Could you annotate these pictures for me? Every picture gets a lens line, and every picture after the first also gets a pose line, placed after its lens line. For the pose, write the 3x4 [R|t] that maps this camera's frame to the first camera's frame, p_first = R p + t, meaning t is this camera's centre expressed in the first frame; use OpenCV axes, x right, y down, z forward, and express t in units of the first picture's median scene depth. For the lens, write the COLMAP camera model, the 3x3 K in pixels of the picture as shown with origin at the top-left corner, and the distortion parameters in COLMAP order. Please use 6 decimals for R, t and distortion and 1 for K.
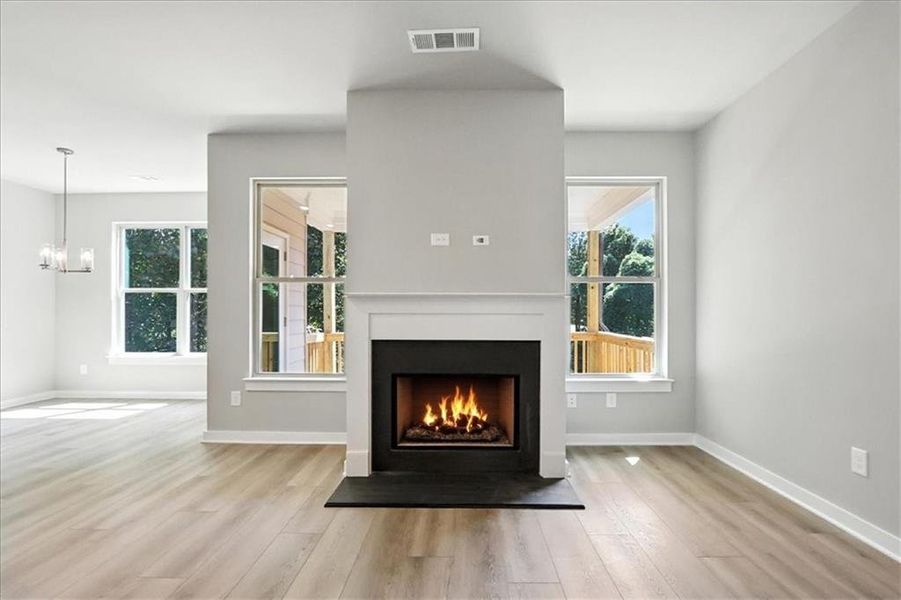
lens RADIAL K [[420.5, 0, 454.3], [0, 420.5, 311.8], [0, 0, 1]] dist [-0.012273, -0.000118]
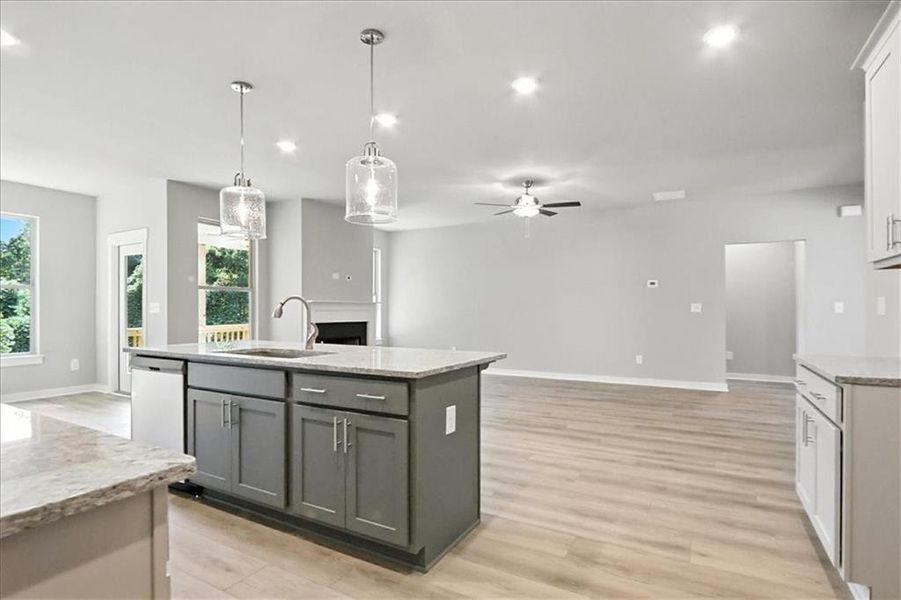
lens RADIAL K [[456.4, 0, 450.7], [0, 456.4, 306.5], [0, 0, 1]] dist [-0.002867, 0.002210]
pose [[0.491898, 0.003504, 0.870646, -1.216437], [-0.000005, 0.999992, -0.004022, -0.004034], [-0.870653, 0.001974, 0.491894, -0.454713]]
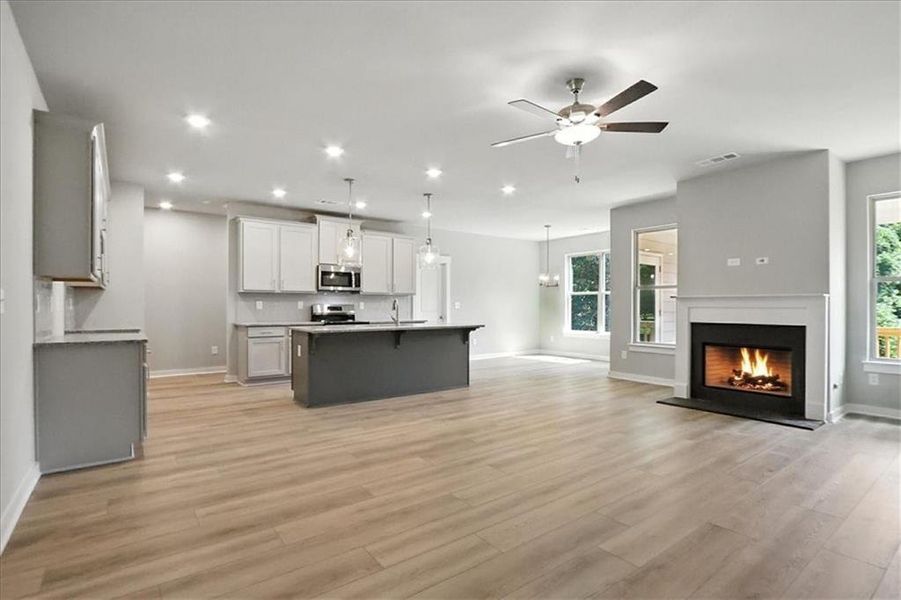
lens RADIAL K [[432.1, 0, 464.9], [0, 432.1, 307.2], [0, 0, 1]] dist [-0.020084, 0.002838]
pose [[0.625511, 0.001490, -0.780214, 0.416149], [0.001071, 0.999996, 0.002769, -0.001549], [0.780215, -0.002568, 0.625507, -0.582652]]
